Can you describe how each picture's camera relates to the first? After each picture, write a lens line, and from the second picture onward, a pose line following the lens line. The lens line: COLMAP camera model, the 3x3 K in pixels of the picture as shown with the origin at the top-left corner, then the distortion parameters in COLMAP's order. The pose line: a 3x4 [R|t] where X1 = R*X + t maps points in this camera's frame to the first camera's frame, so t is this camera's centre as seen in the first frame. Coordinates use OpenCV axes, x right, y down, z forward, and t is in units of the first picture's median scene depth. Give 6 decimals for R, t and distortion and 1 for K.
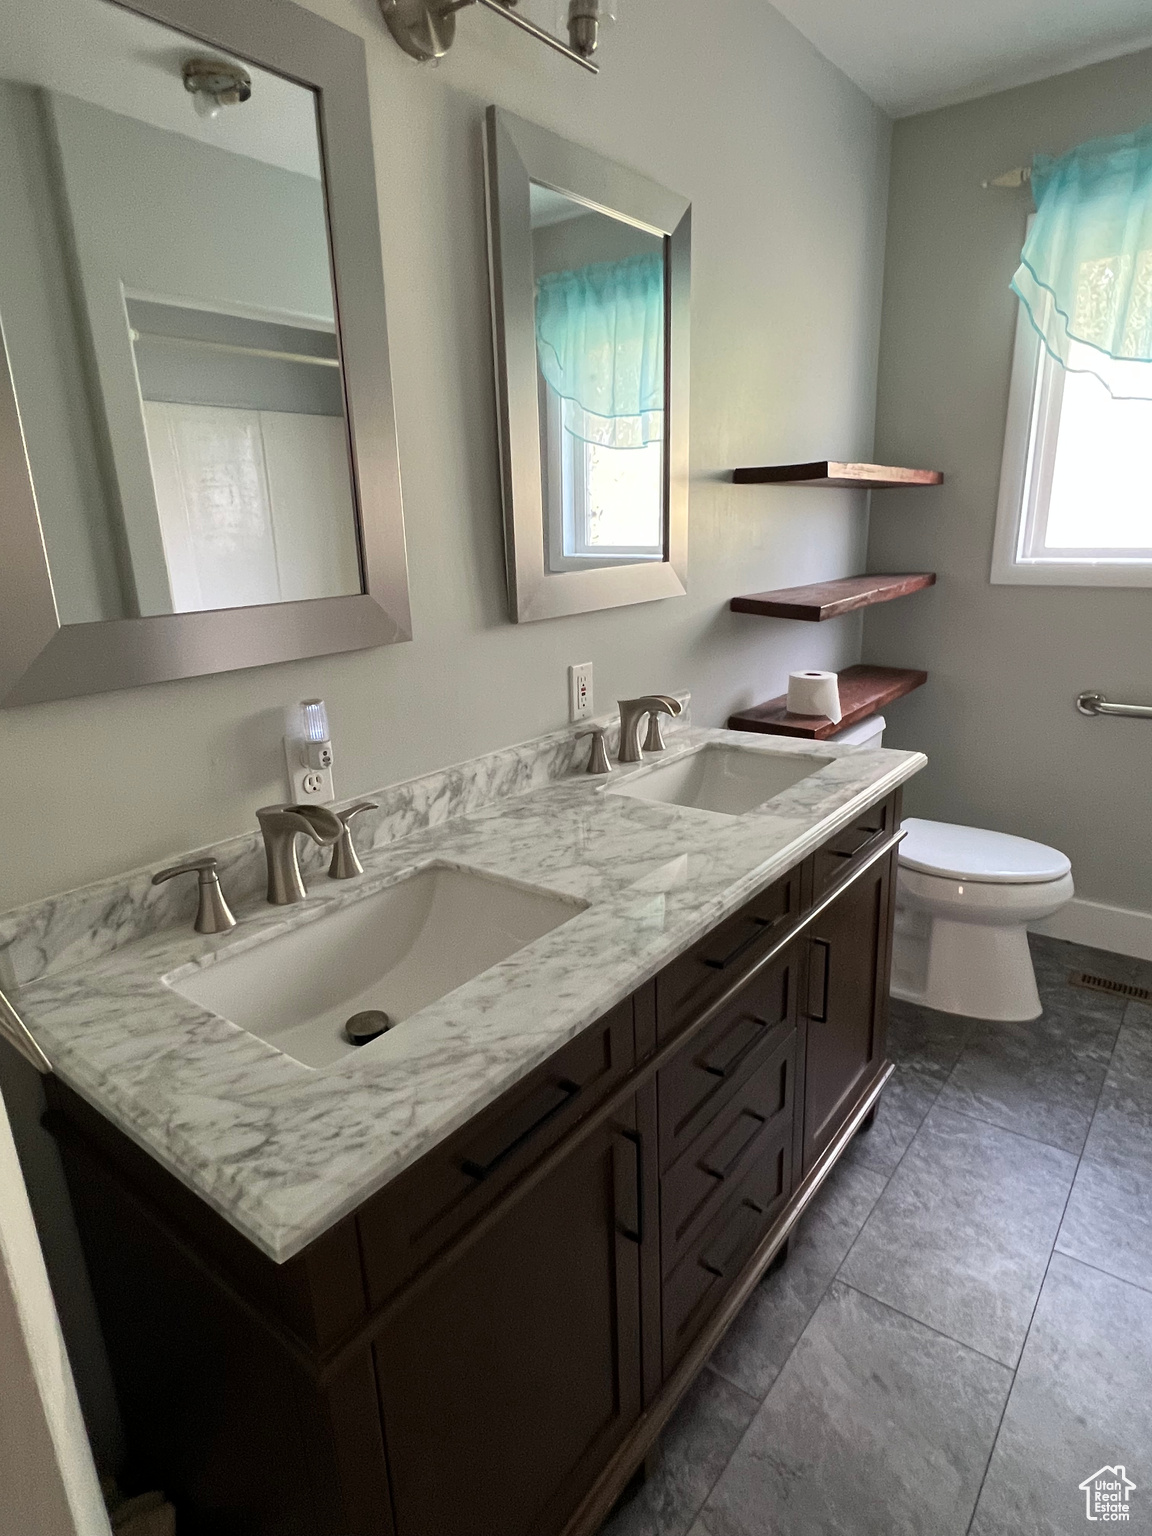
lens RADIAL K [[852.9, 0, 574.3], [0, 852.9, 762.5], [0, 0, 1]] dist [-0.008004, 0.002827]
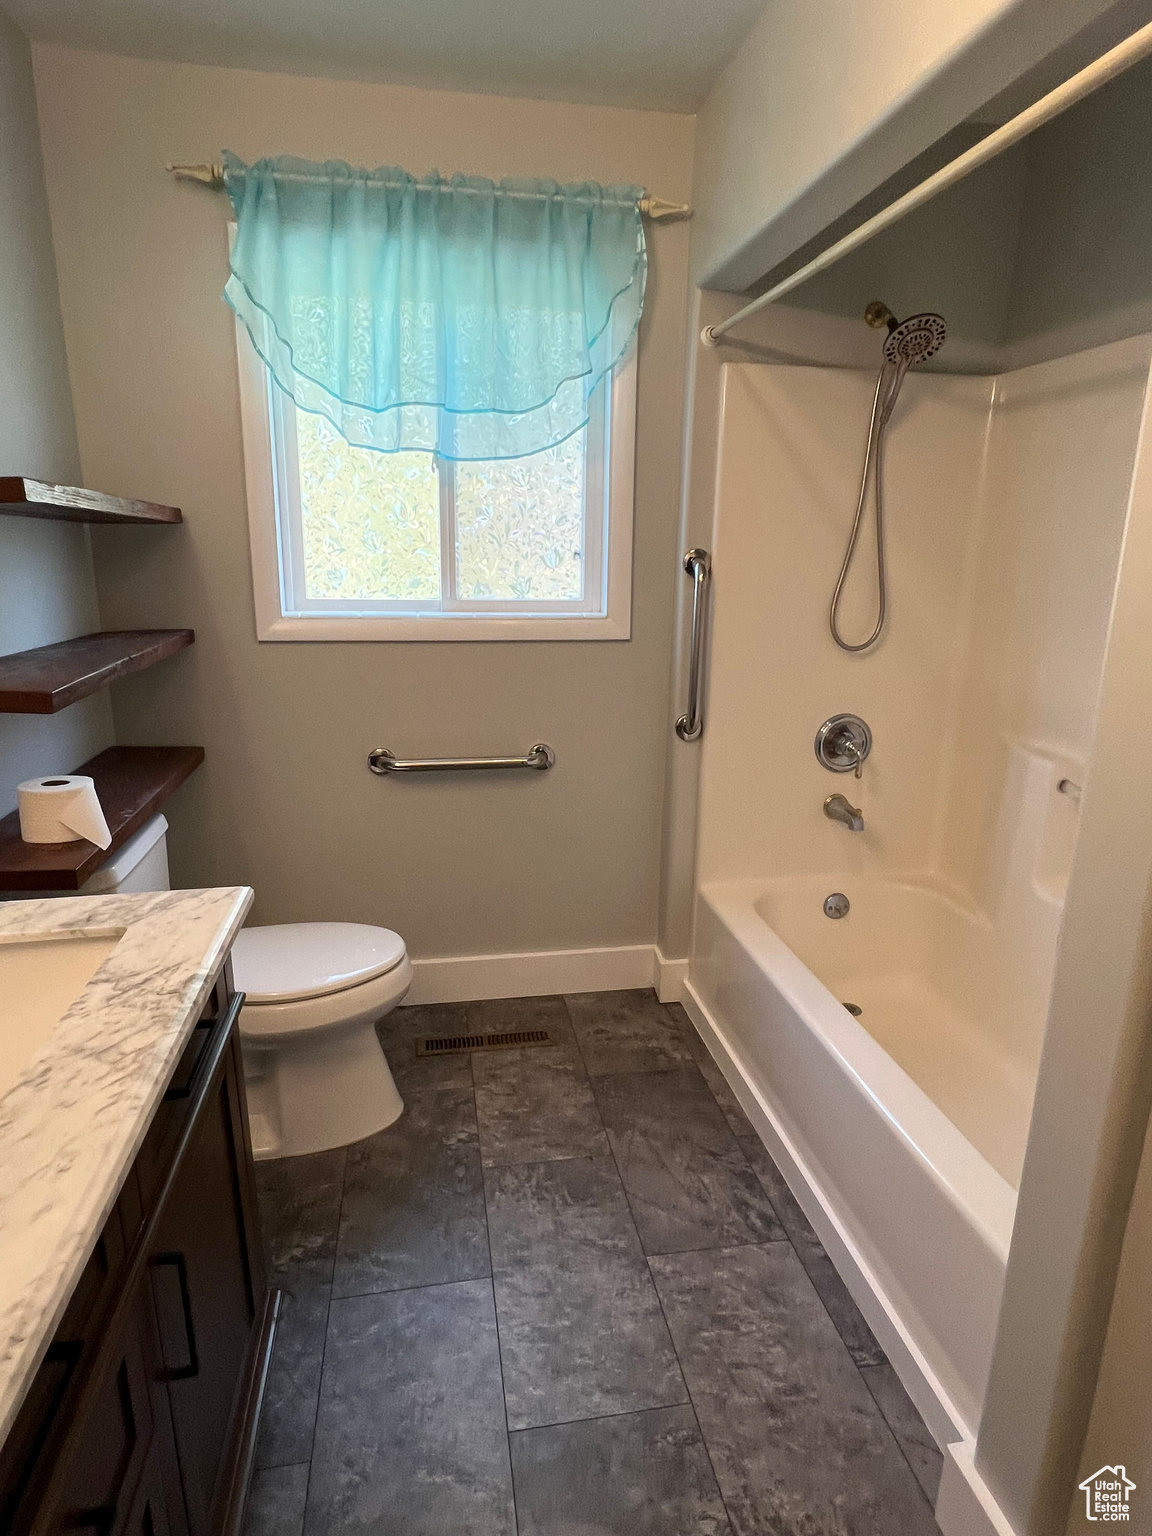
lens RADIAL K [[852.9, 0, 570.6], [0, 852.9, 775.2], [0, 0, 1]] dist [-0.008004, 0.002827]
pose [[0.670693, -0.145343, 0.727356, 0.071875], [0.165886, 0.985167, 0.043897, -0.087529], [-0.722948, 0.091217, 0.684855, 0.272113]]
